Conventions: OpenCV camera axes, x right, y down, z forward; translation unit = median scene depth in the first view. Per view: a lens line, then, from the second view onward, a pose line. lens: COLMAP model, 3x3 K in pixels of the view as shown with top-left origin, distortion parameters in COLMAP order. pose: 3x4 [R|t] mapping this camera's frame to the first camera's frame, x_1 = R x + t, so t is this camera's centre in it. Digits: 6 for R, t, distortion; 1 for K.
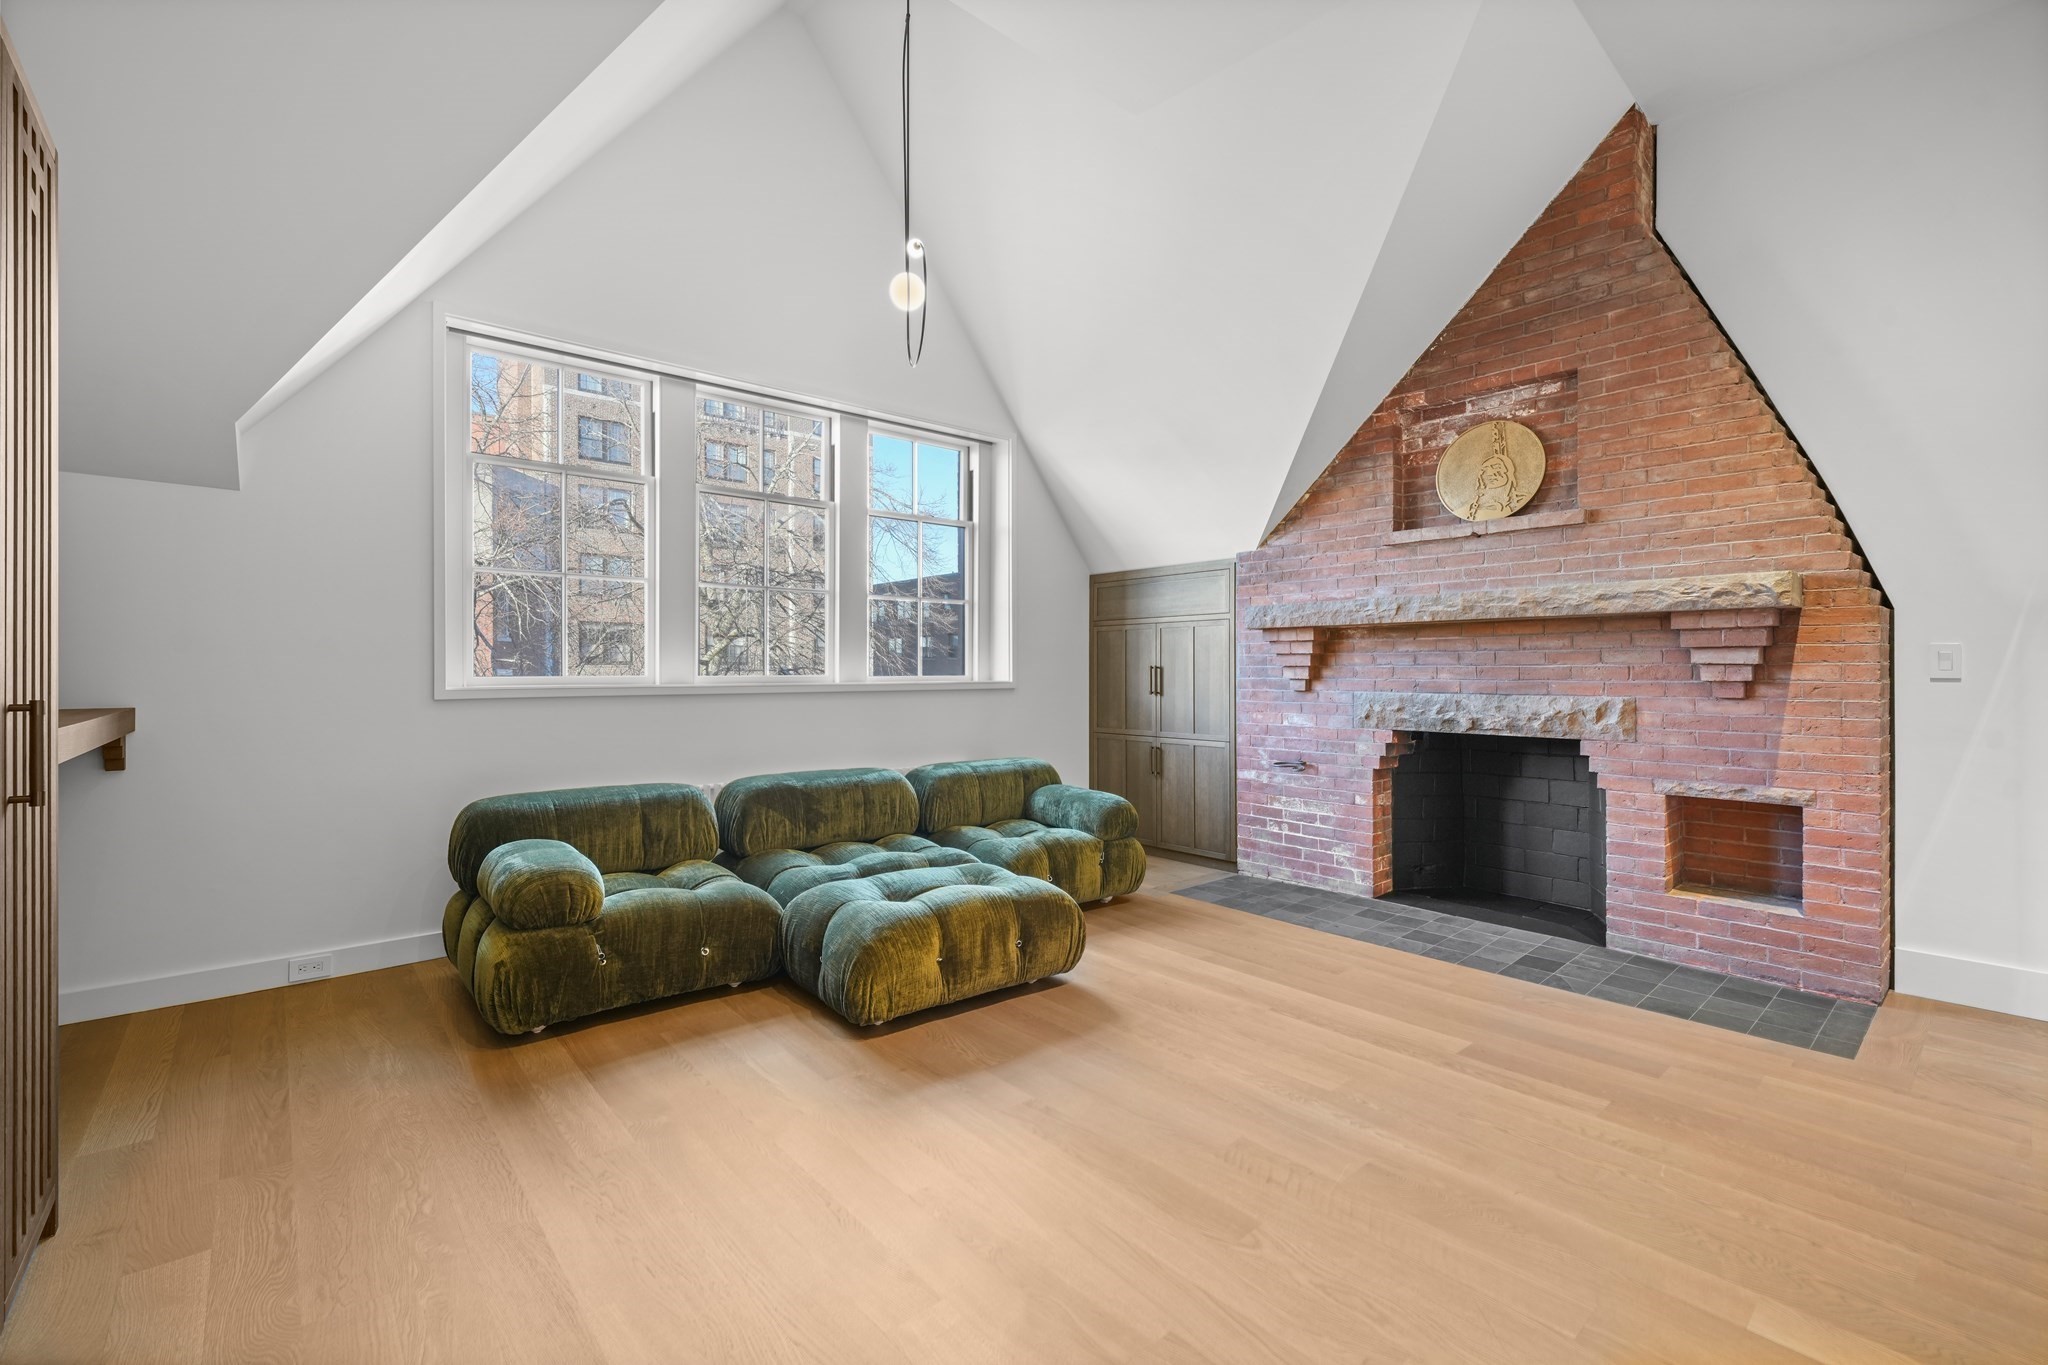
lens RADIAL K [[889.7, 0, 1029.8], [0, 889.7, 668.7], [0, 0, 1]] dist [-0.002114, -0.000028]
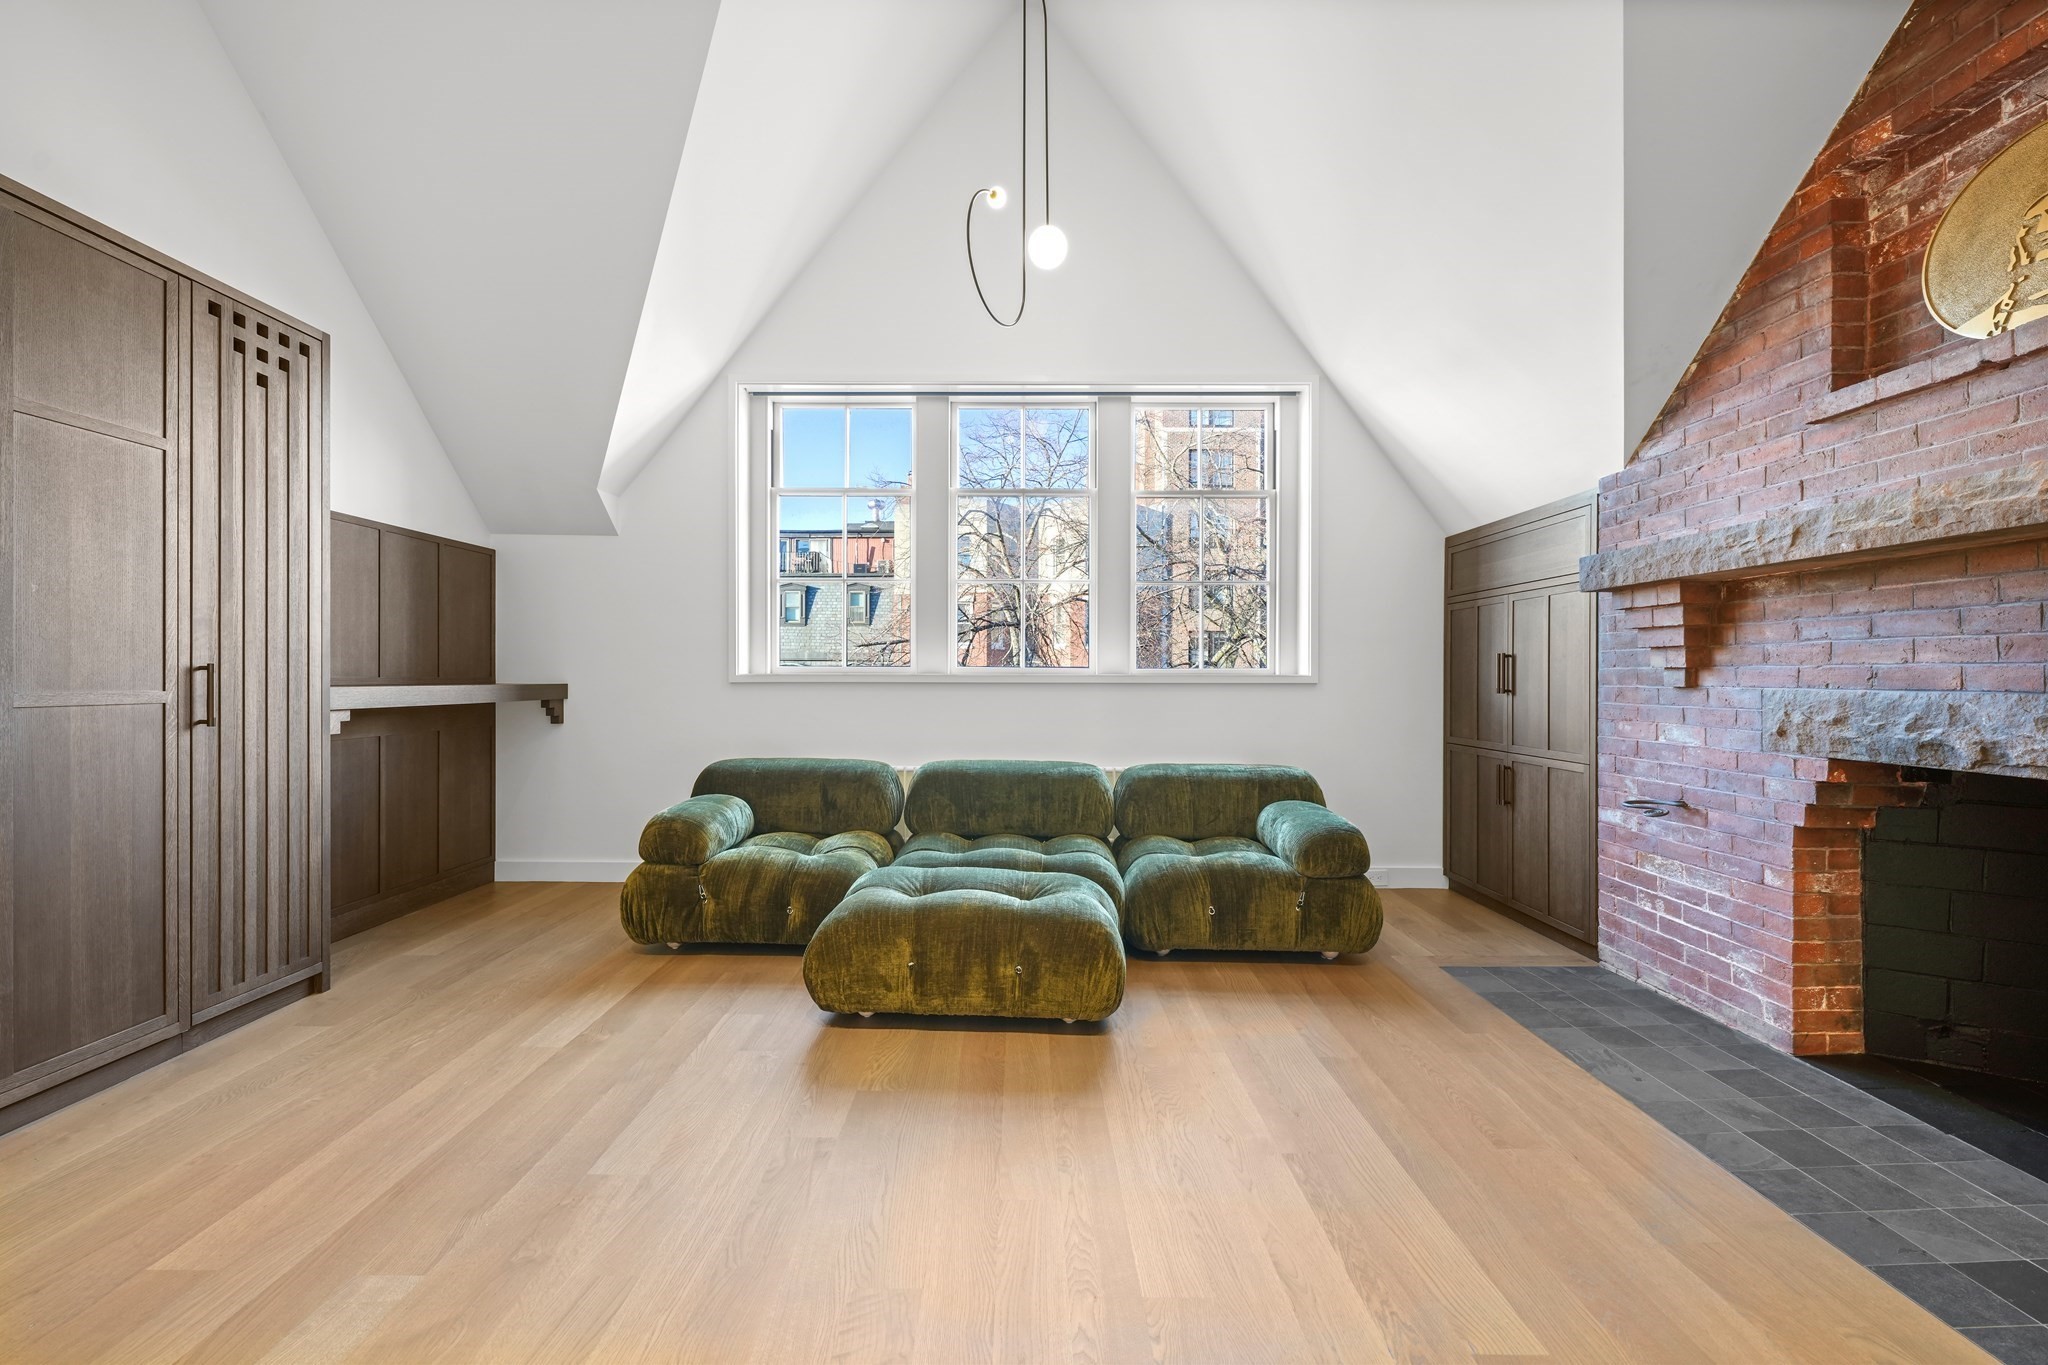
lens RADIAL K [[859.2, 0, 1024.3], [0, 859.2, 679.5], [0, 0, 1]] dist [-0.003032, -0.000063]
pose [[0.750010, 0.004844, -0.661409, 0.376730], [-0.001924, 0.999985, 0.005142, 0.018315], [0.661424, -0.002584, 0.750008, 0.271415]]
